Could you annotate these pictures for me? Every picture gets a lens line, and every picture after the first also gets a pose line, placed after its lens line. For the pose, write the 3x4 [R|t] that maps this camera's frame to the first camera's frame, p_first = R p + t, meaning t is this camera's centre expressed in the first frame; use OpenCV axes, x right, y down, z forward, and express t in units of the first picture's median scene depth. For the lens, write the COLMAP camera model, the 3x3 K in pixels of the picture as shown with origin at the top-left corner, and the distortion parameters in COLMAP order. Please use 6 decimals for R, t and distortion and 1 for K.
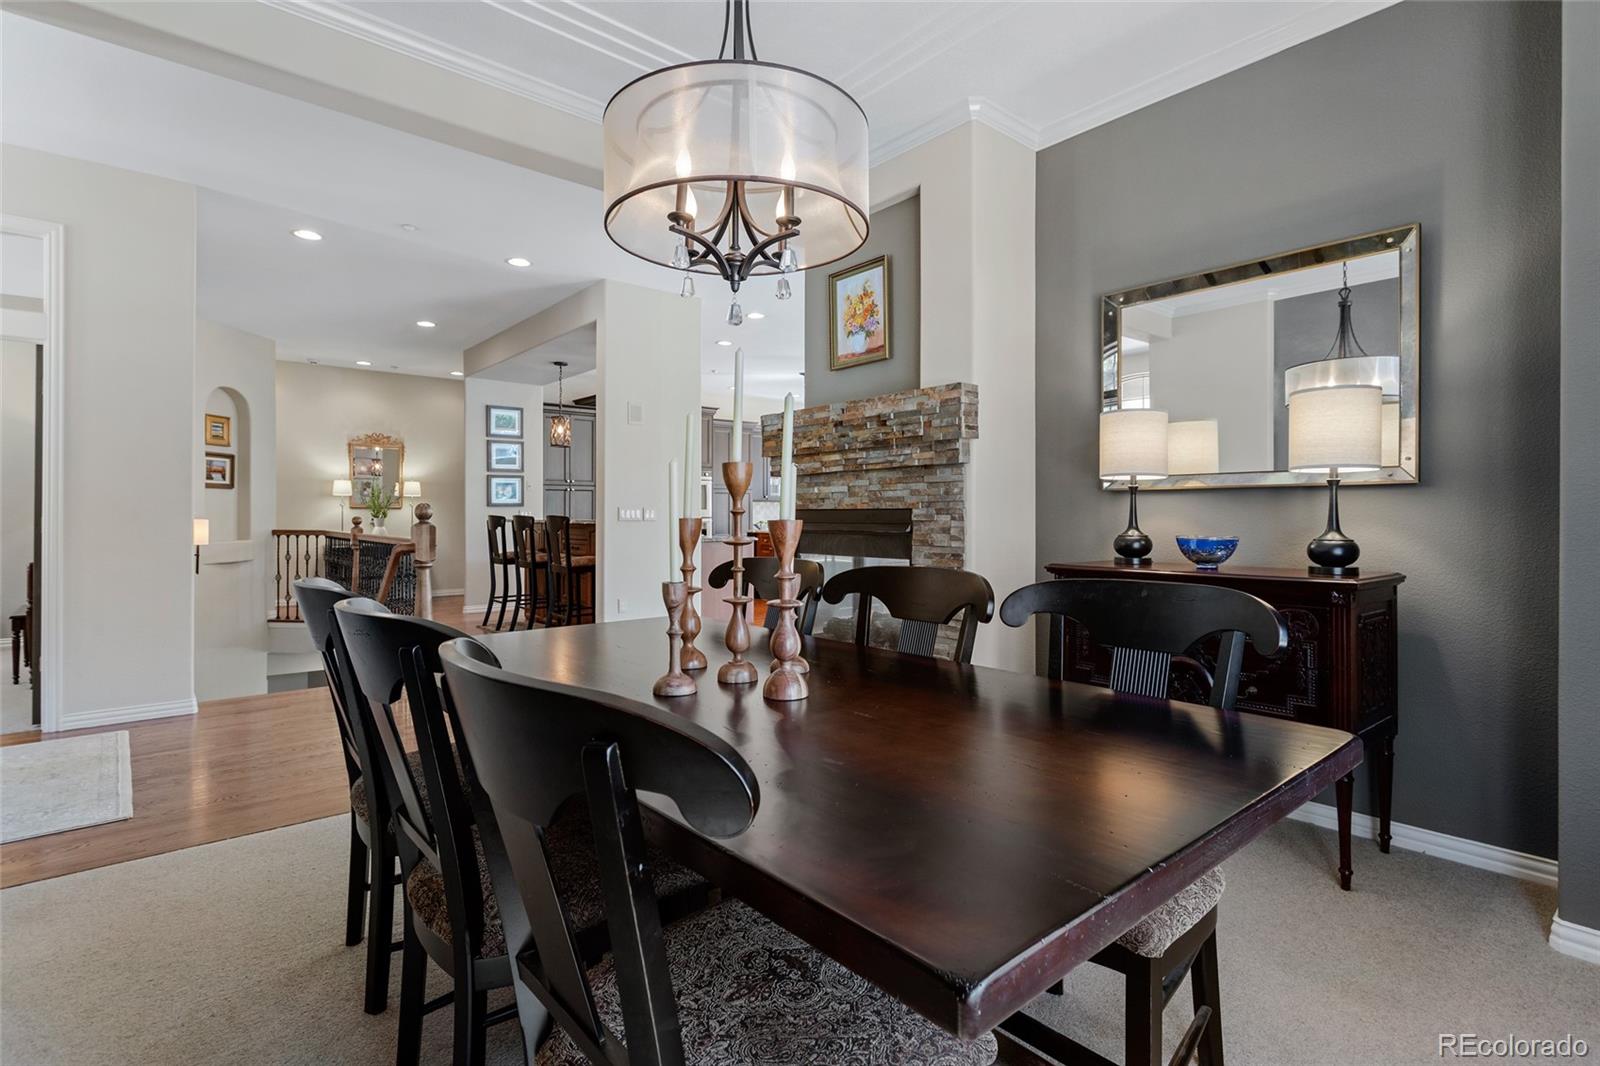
lens RADIAL K [[771.7, 0, 808.7], [0, 771.7, 522.6], [0, 0, 1]] dist [0.002514, 0.000880]
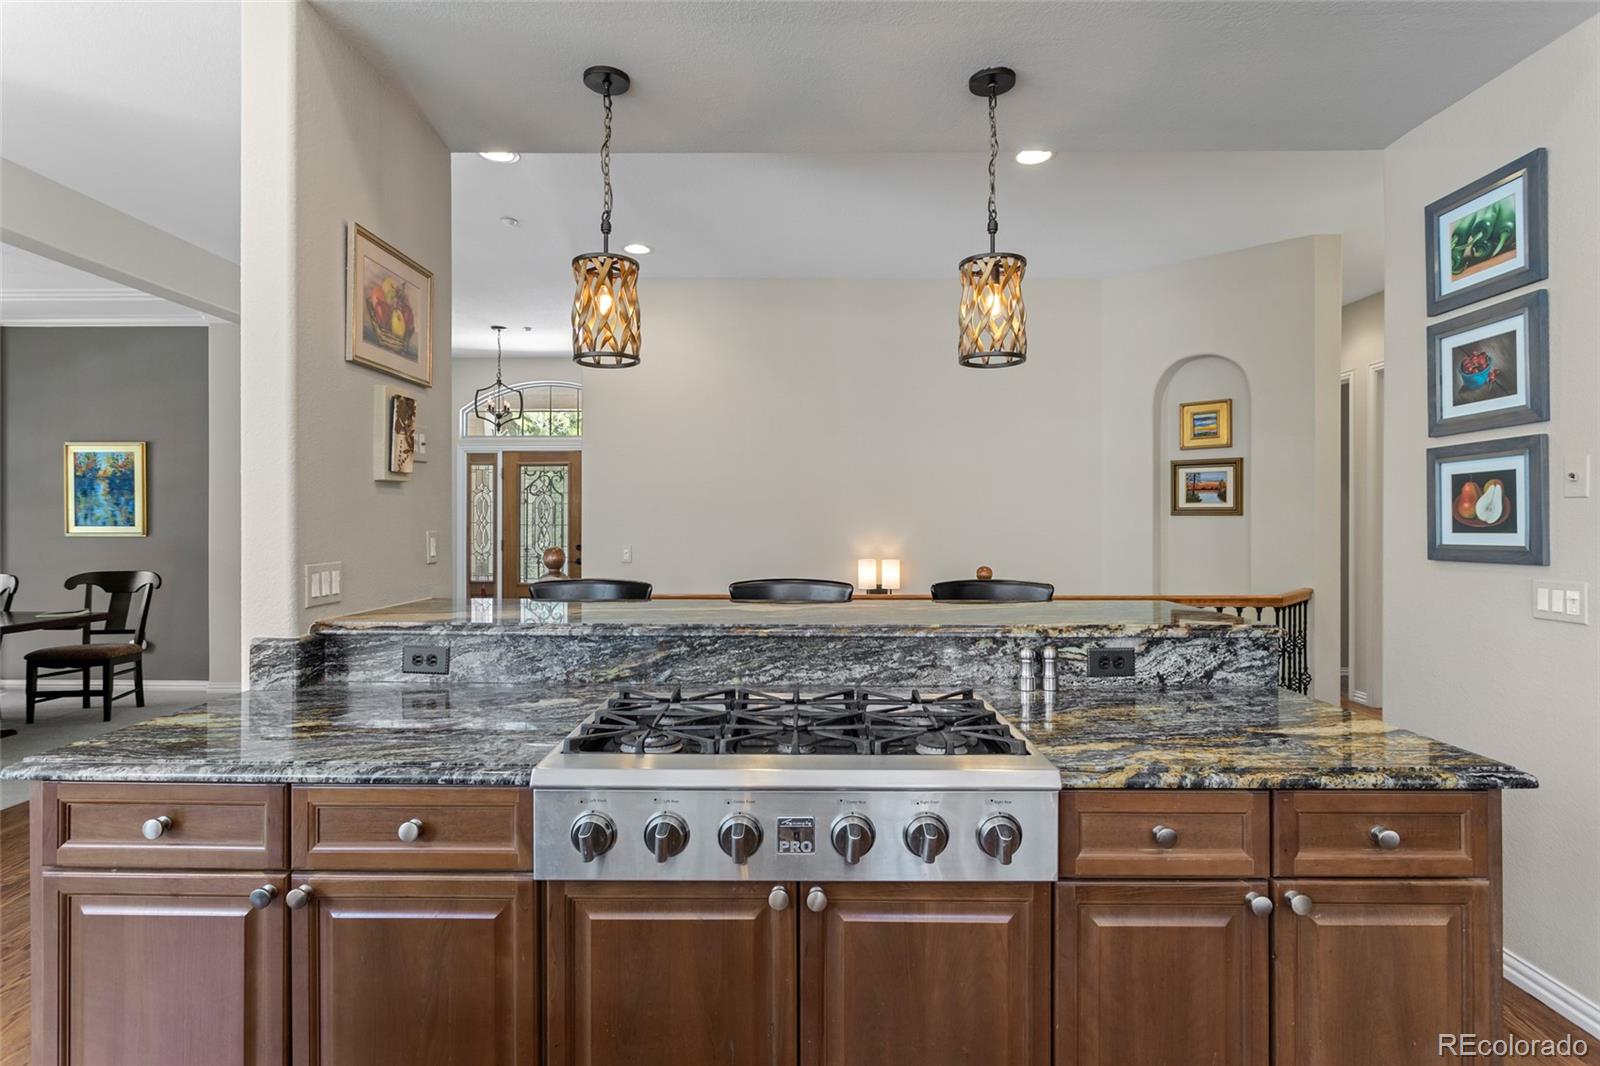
lens RADIAL K [[804.1, 0, 794.0], [0, 804.1, 523.8], [0, 0, 1]] dist [-0.008421, 0.001283]
pose [[-0.657186, 0.001236, -0.753727, -0.036712], [-0.008556, 0.999922, 0.009100, -0.036173], [0.753680, 0.012430, -0.657124, 1.053399]]
